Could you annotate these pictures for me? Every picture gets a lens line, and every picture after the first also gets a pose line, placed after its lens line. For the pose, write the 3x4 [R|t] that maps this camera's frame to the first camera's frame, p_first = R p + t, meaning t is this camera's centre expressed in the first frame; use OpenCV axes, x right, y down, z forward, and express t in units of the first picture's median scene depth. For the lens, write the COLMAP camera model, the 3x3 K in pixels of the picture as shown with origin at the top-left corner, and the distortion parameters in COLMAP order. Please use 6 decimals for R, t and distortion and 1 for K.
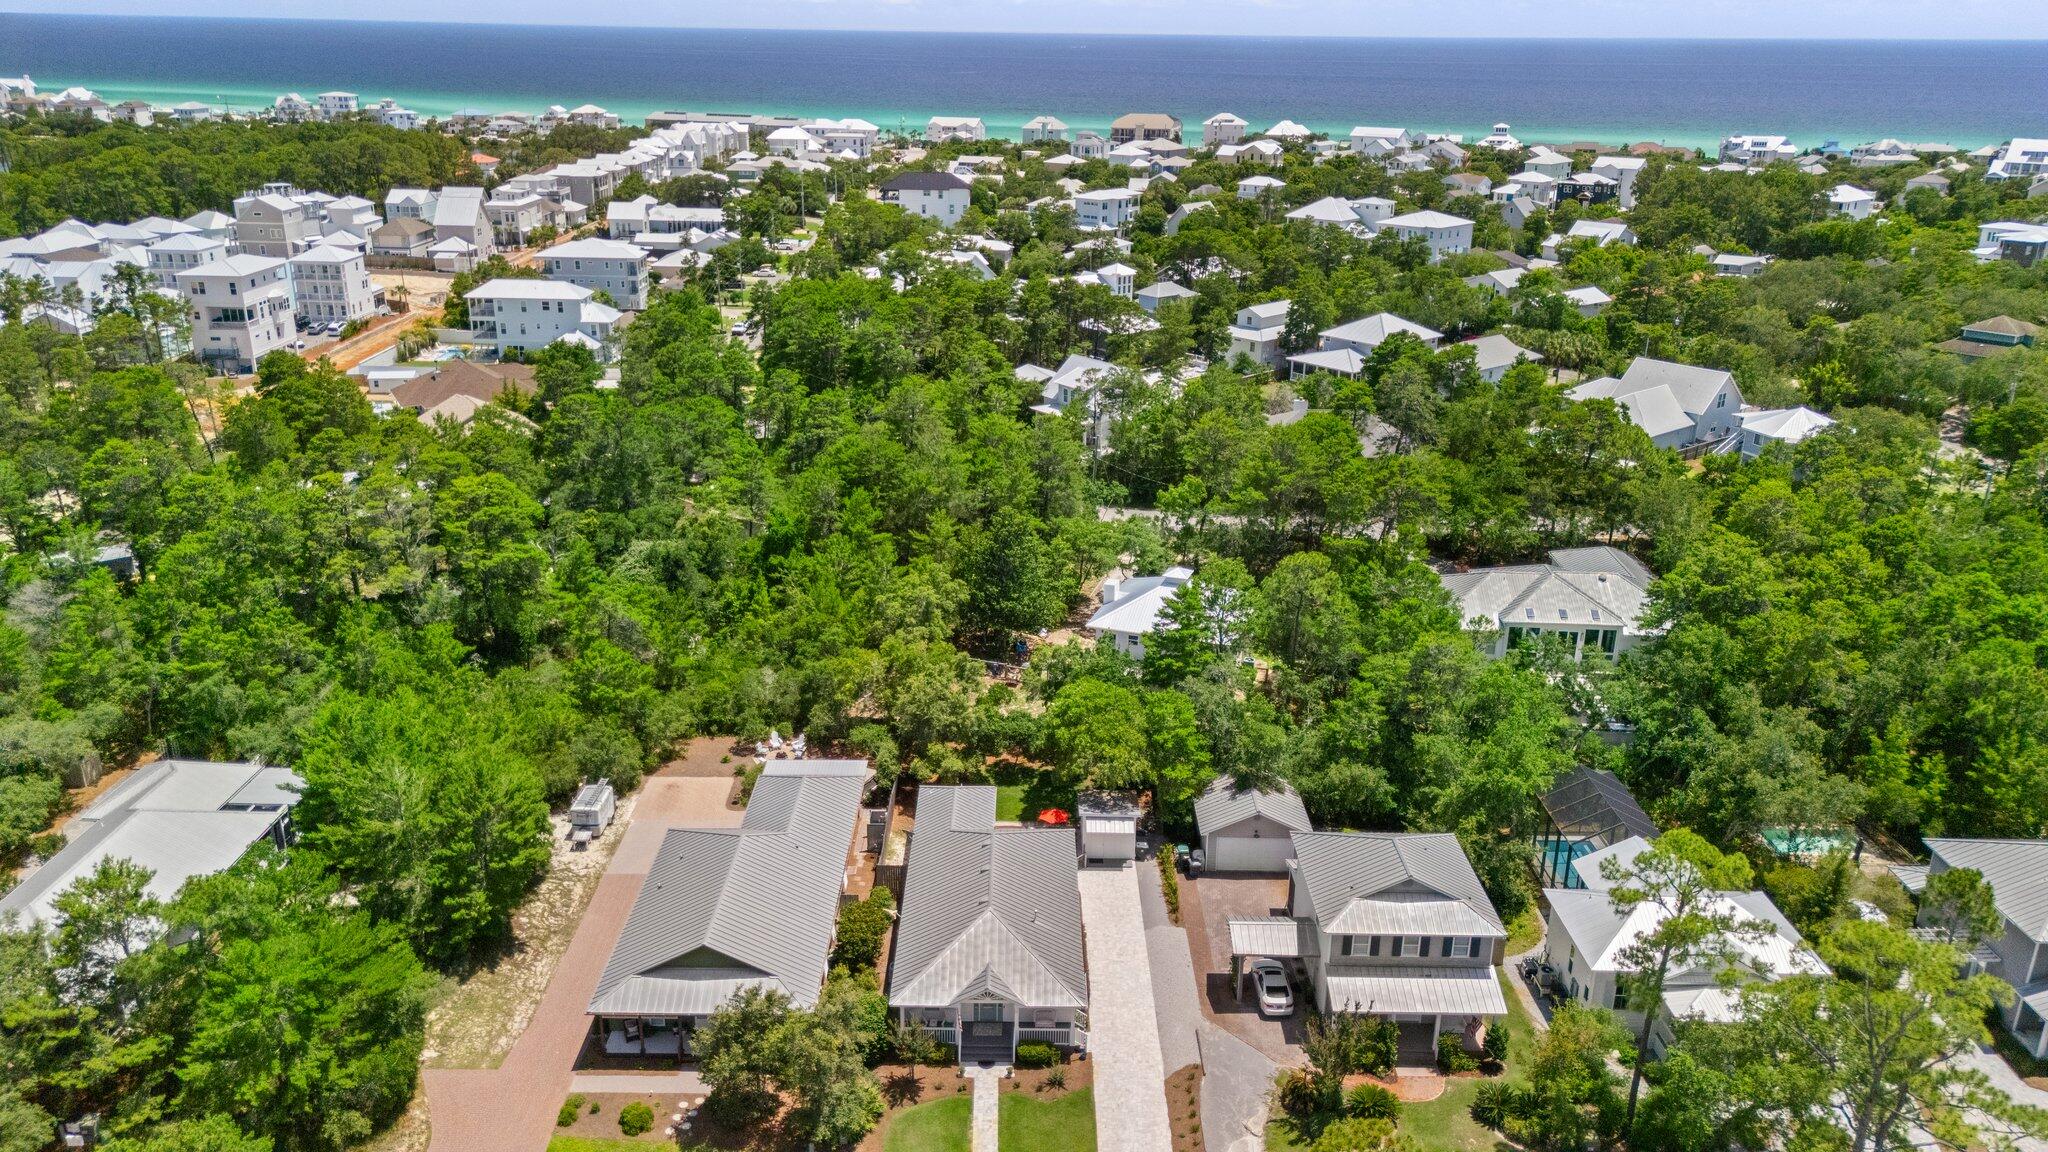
lens RADIAL K [[1452.6, 0, 1024.0], [0, 1452.6, 576.0], [0, 0, 1]] dist [0.035719, -0.025003]
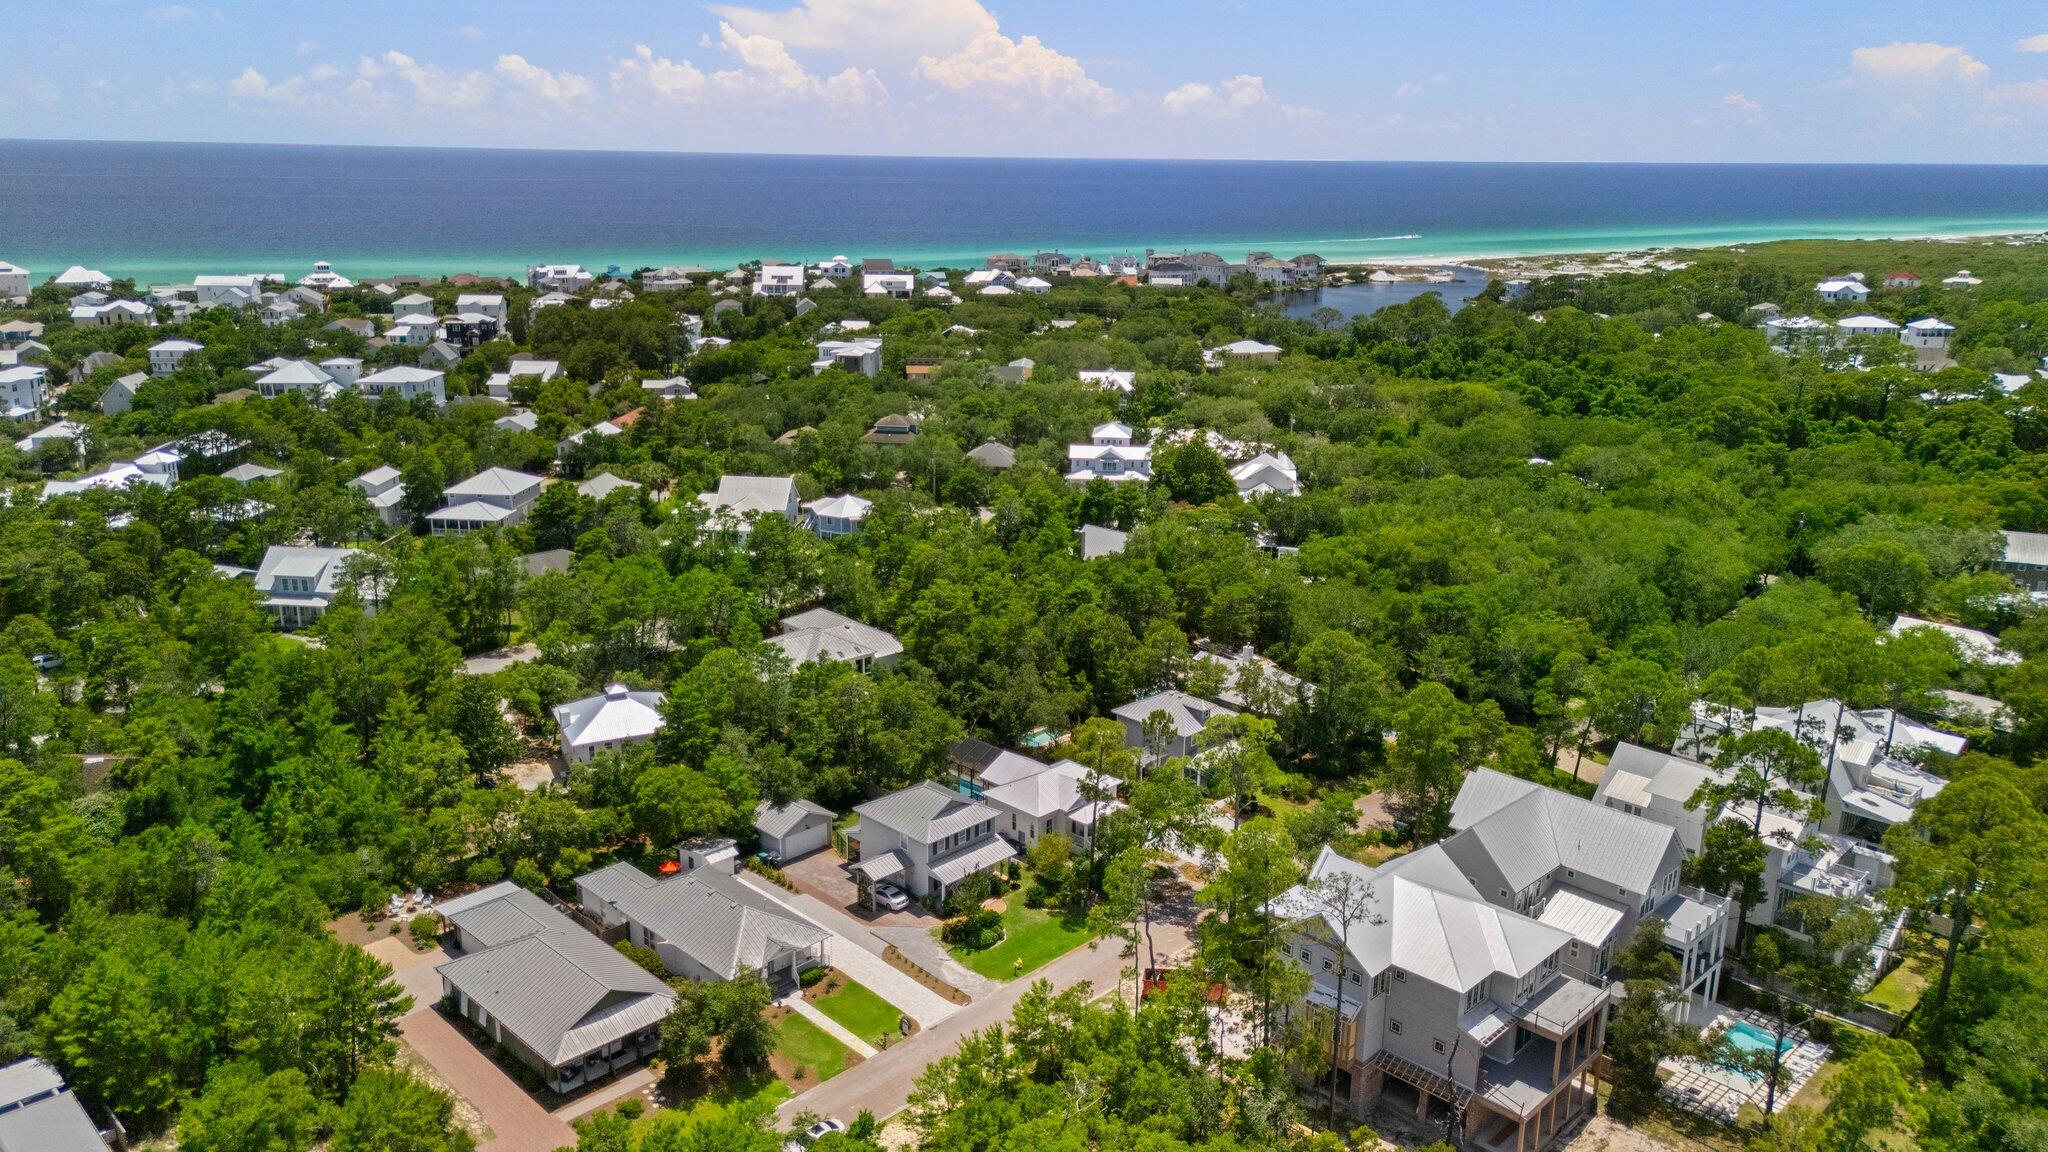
lens RADIAL K [[1451.0, 0, 1024.0], [0, 1451.0, 576.0], [0, 0, 1]] dist [-0.000772, -0.001872]
pose [[0.693313, -0.190249, 0.695070, -0.619025], [0.237692, 0.970918, 0.028660, -0.060011], [-0.680308, 0.145342, 0.718371, -0.252186]]
